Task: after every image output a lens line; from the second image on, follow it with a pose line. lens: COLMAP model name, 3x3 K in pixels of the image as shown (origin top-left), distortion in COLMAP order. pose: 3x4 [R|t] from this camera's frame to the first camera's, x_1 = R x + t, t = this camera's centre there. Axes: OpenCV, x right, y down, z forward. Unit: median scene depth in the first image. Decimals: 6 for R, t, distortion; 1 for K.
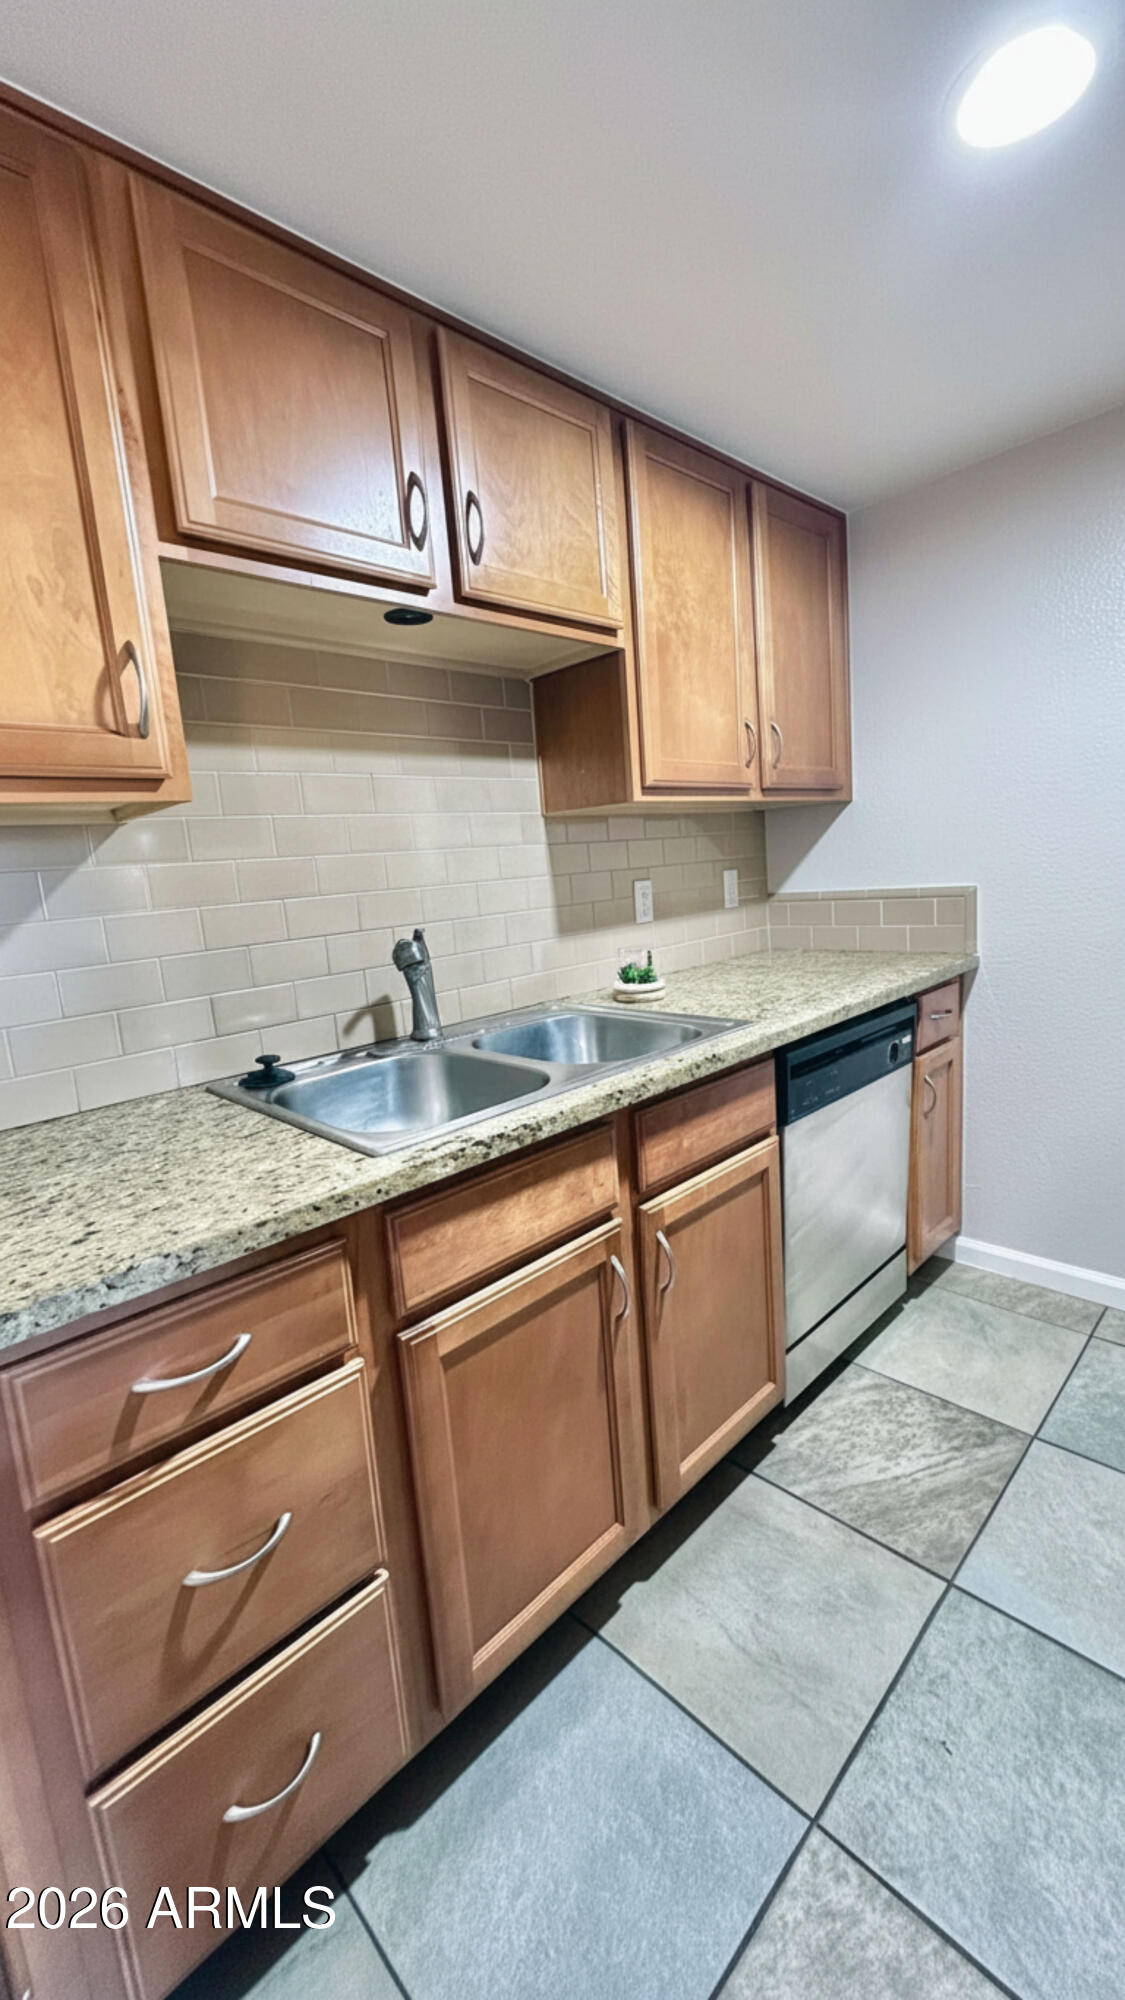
lens RADIAL K [[795.7, 0, 562.5], [0, 795.7, 1000.0], [0, 0, 1]] dist [-0.002302, -0.000083]
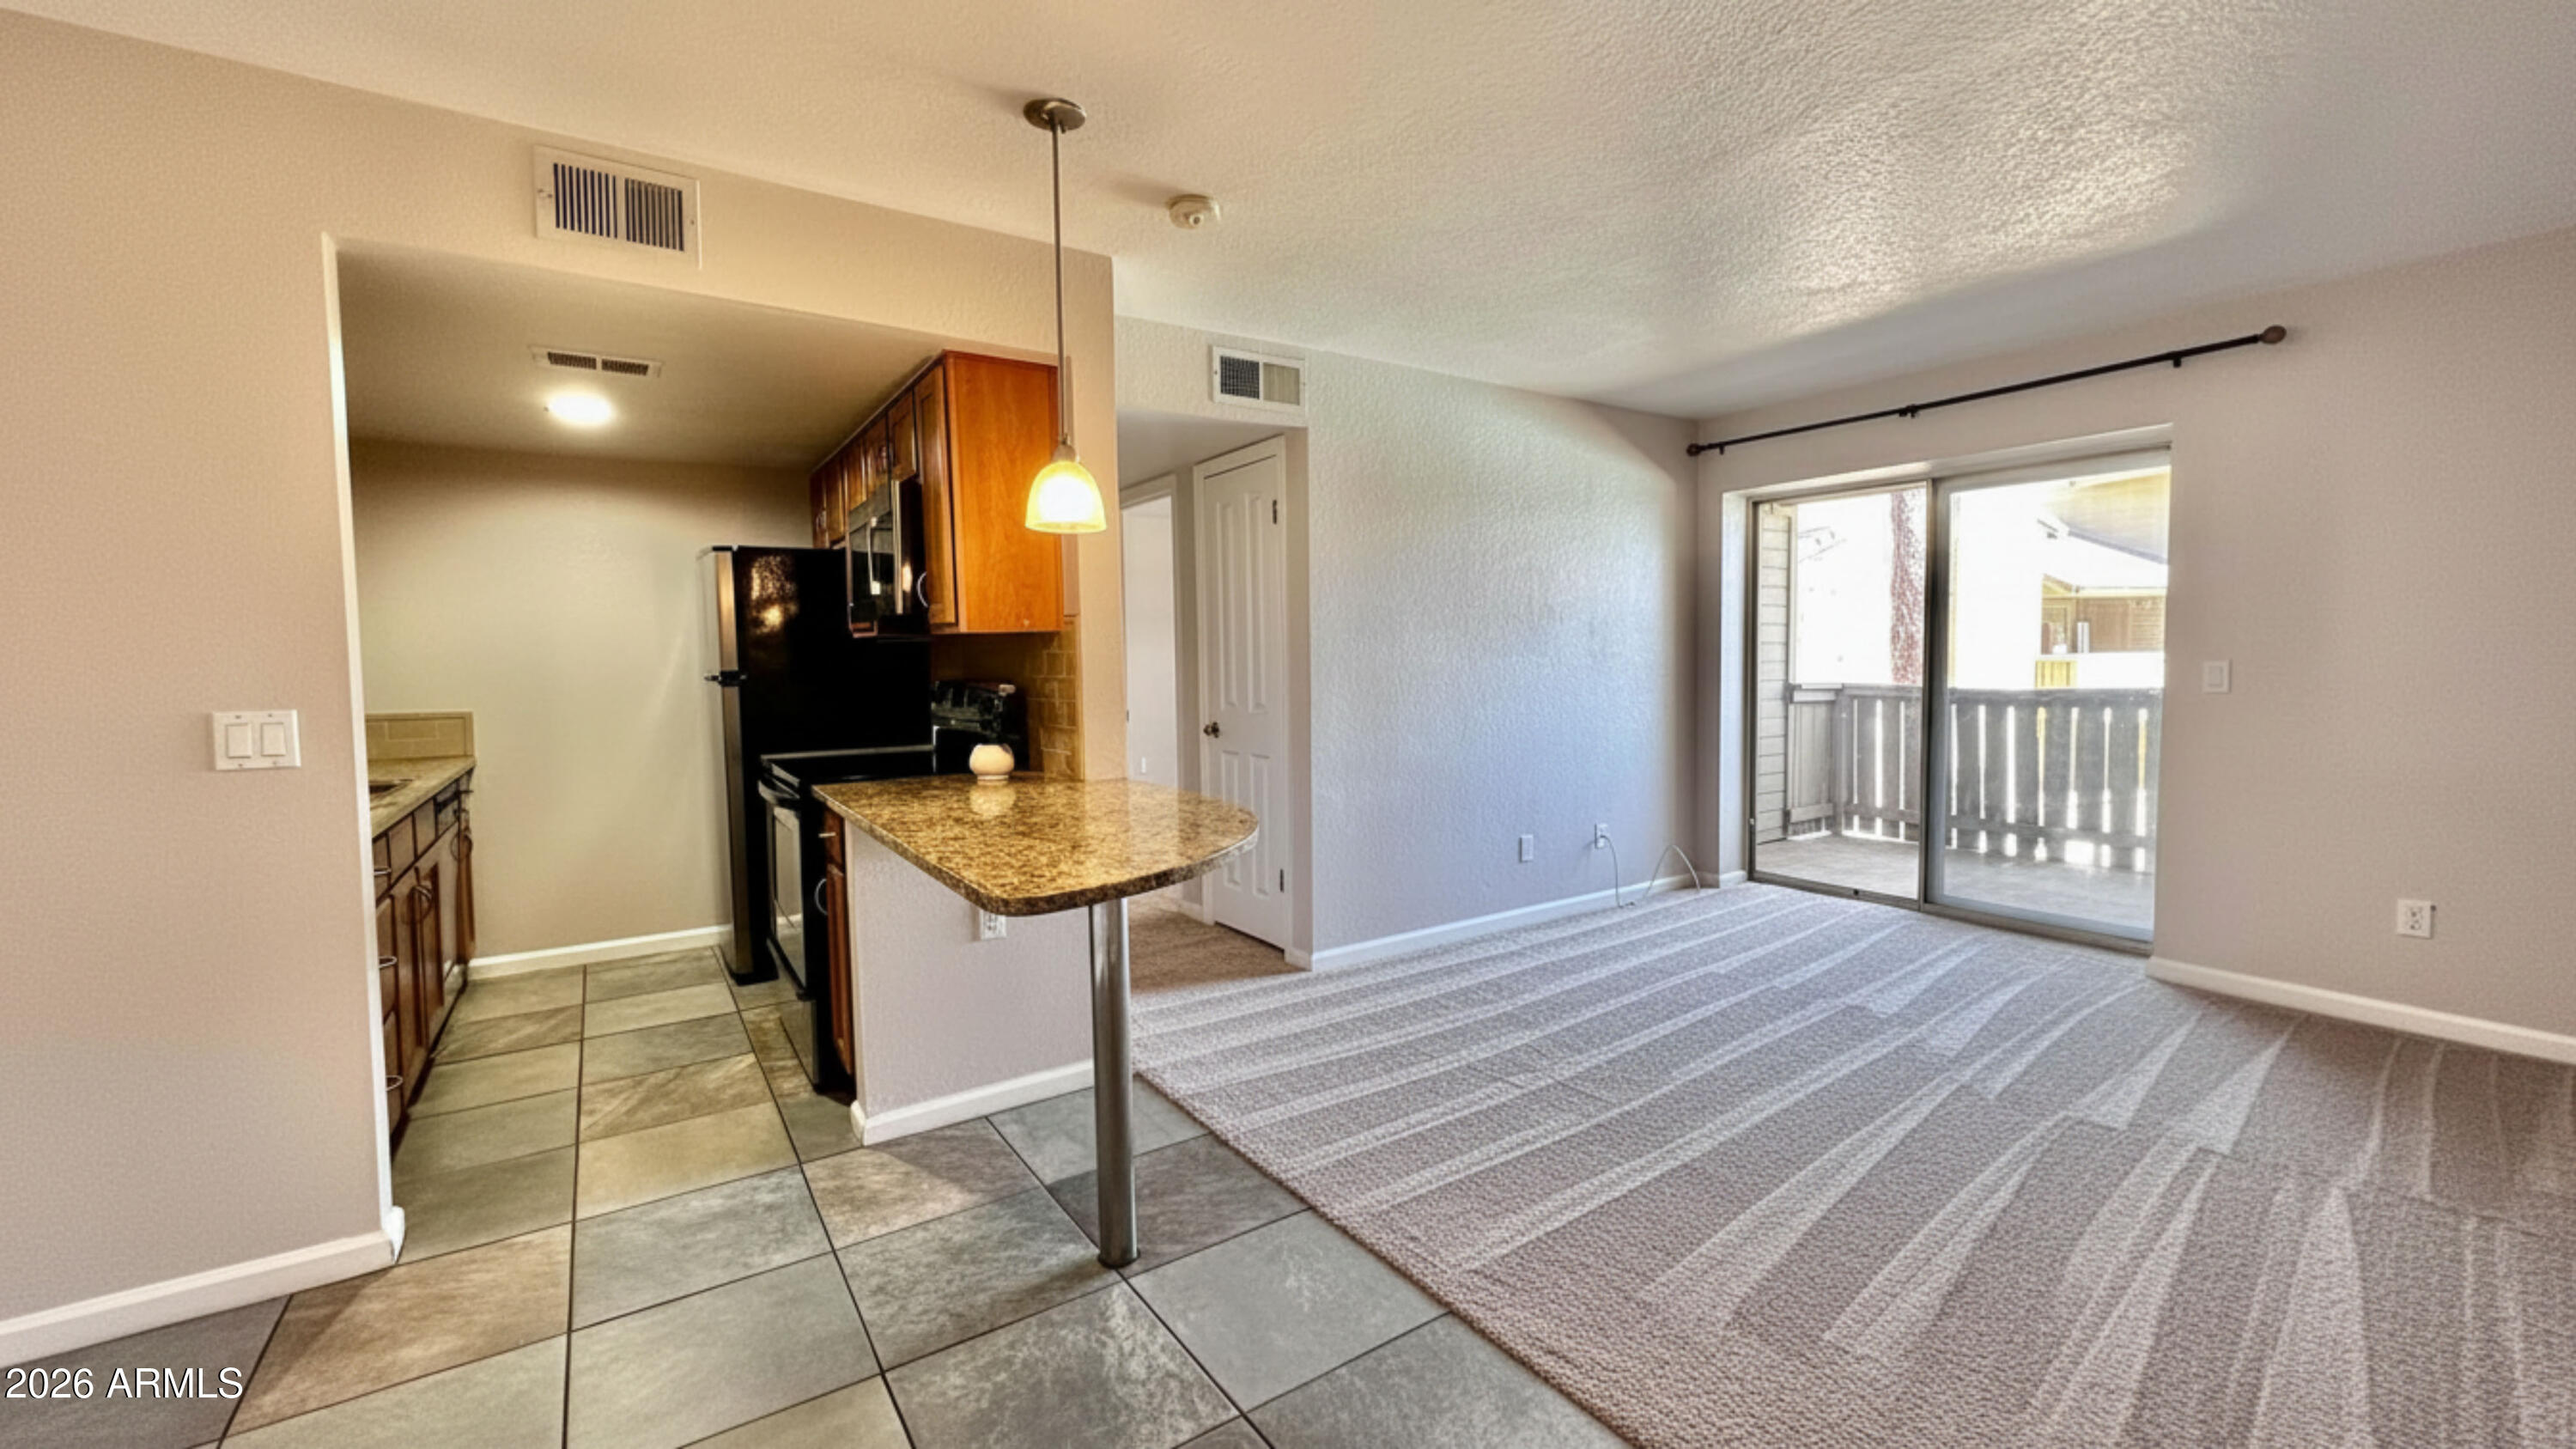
lens RADIAL K [[1058.0, 0, 1411.8], [0, 1058.0, 721.1], [0, 0, 1]] dist [-0.002559, -0.000140]
pose [[0.123510, 0.011347, 0.992278, -1.702825], [0.171910, 0.984571, -0.032656, 0.334984], [-0.977339, 0.174616, 0.119654, -1.364537]]
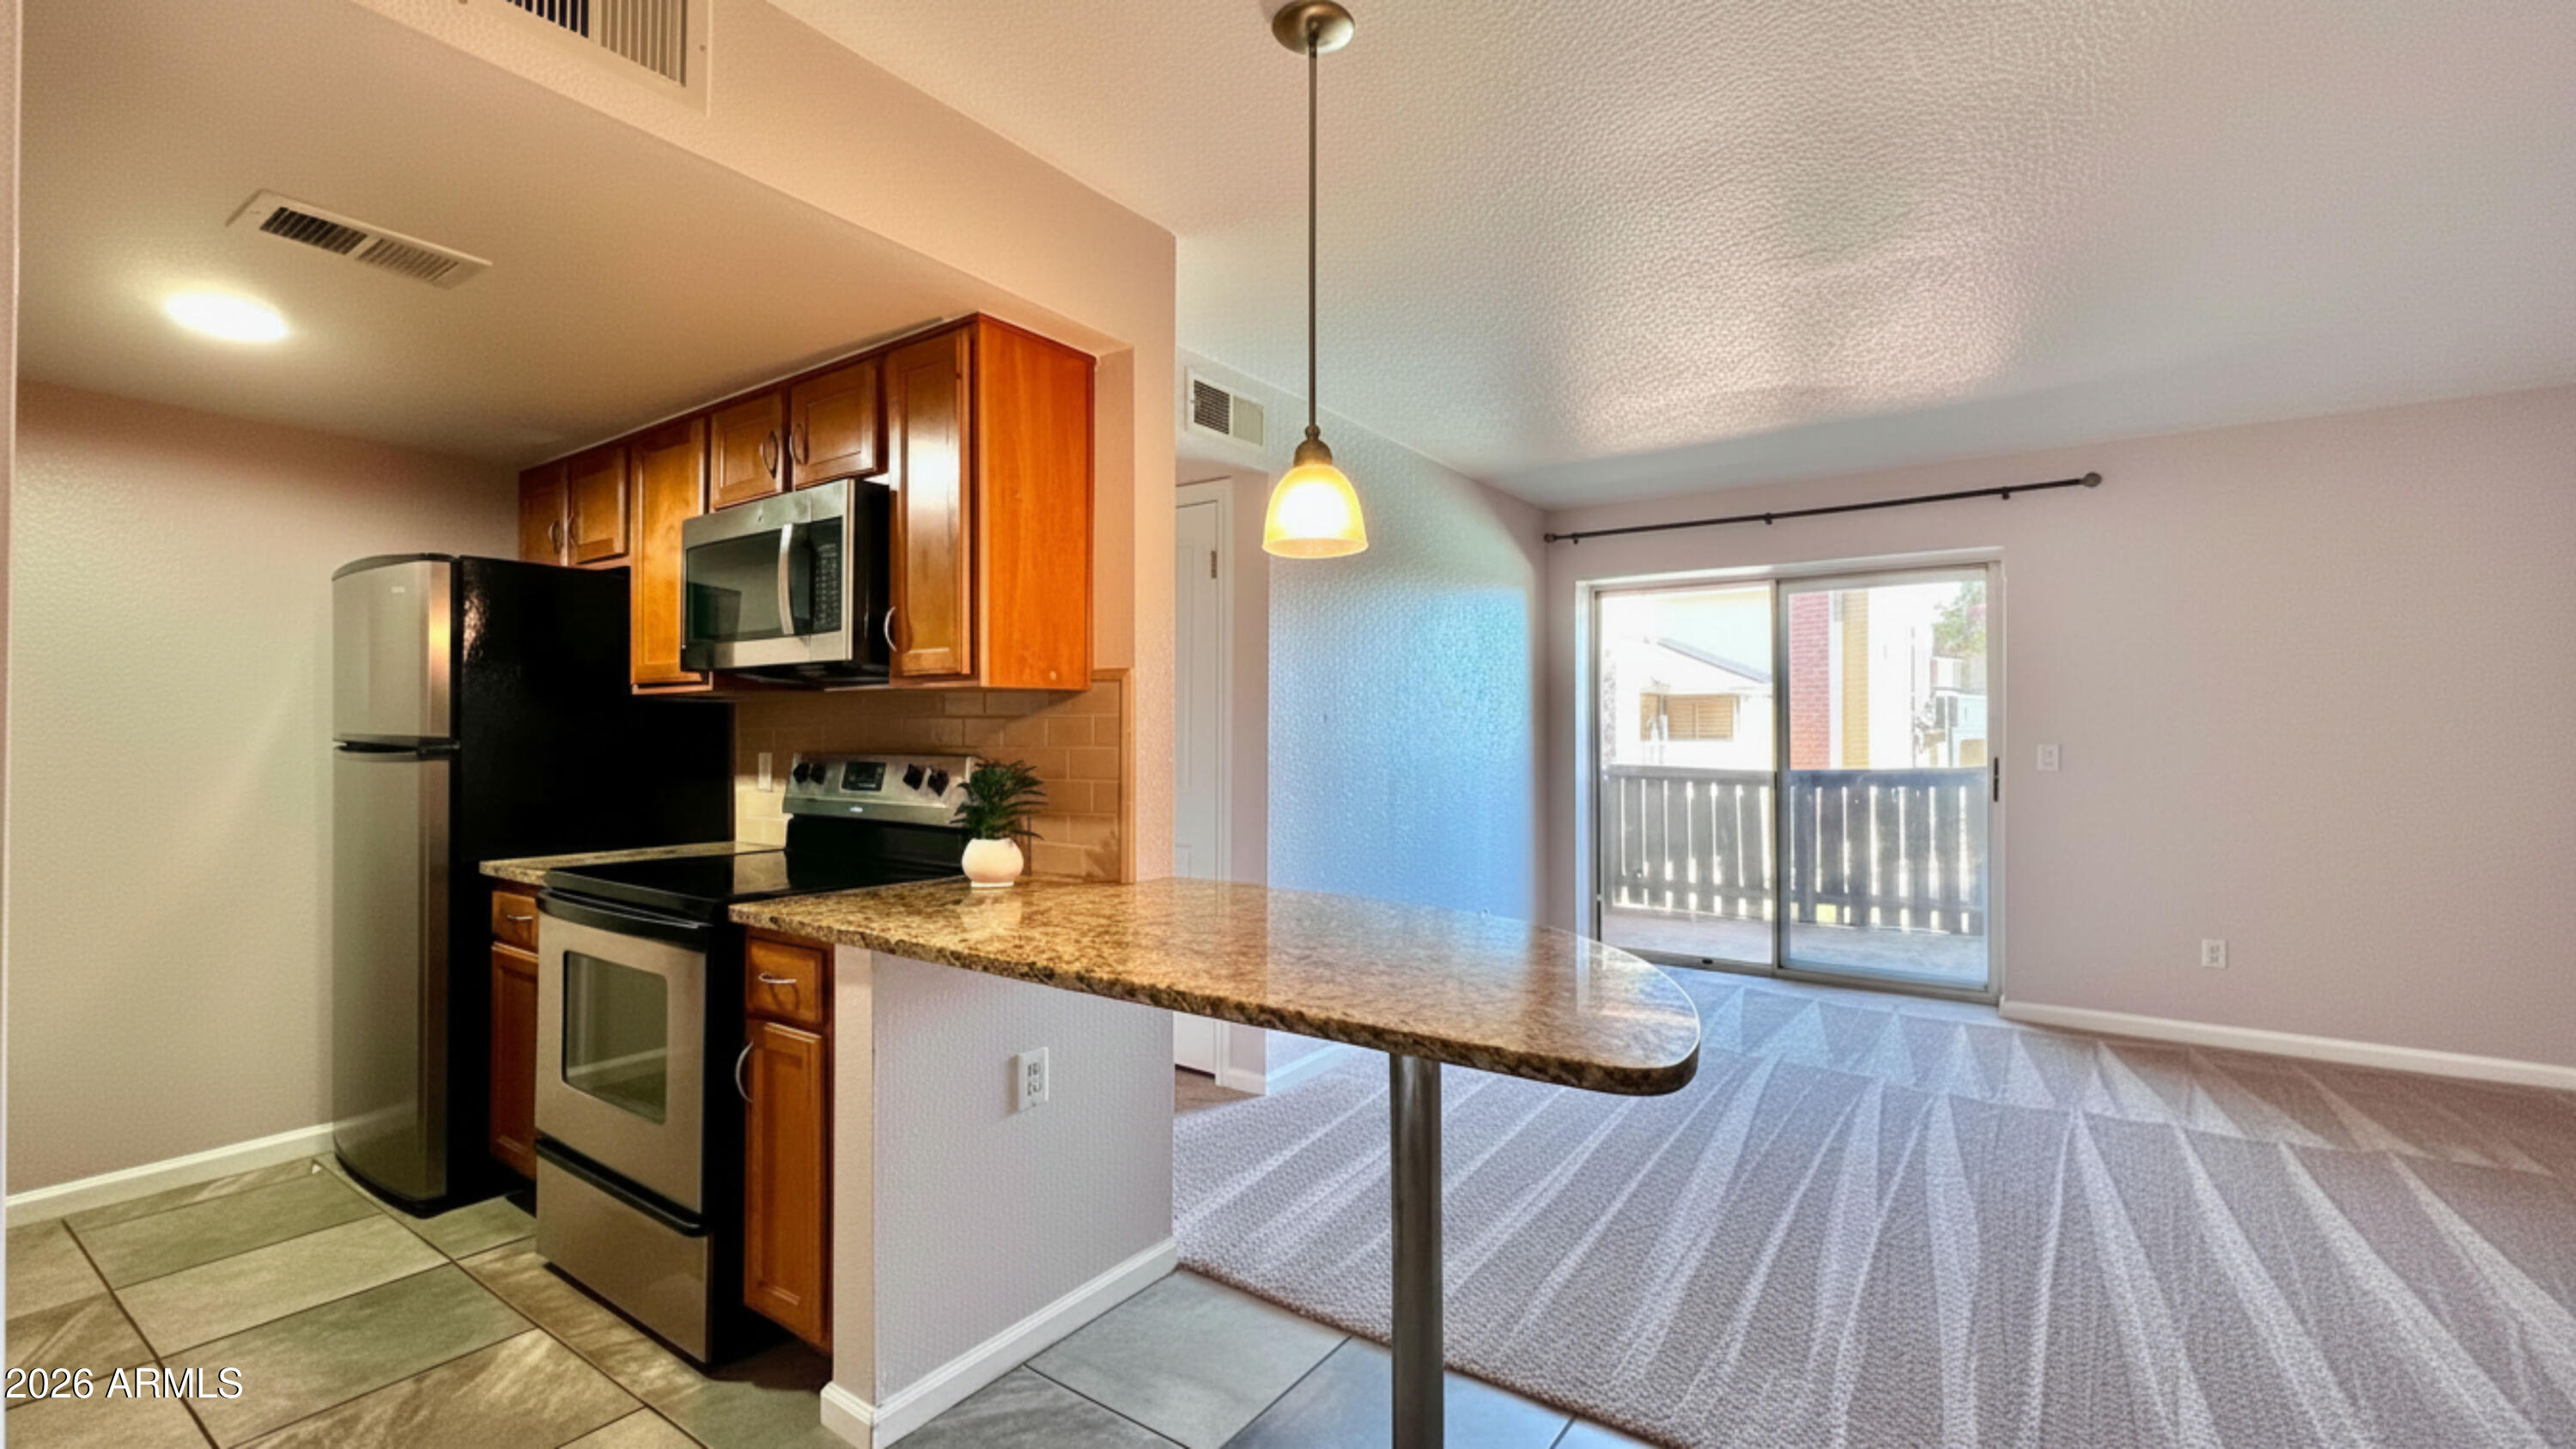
lens RADIAL K [[1015.8, 0, 1363.7], [0, 1015.8, 727.2], [0, 0, 1]] dist [0.000348, 0.000165]
pose [[-0.238240, 0.083066, 0.967647, -1.308215], [0.180956, 0.982685, -0.039804, 0.161140], [-0.954199, 0.165619, -0.249147, -0.440879]]
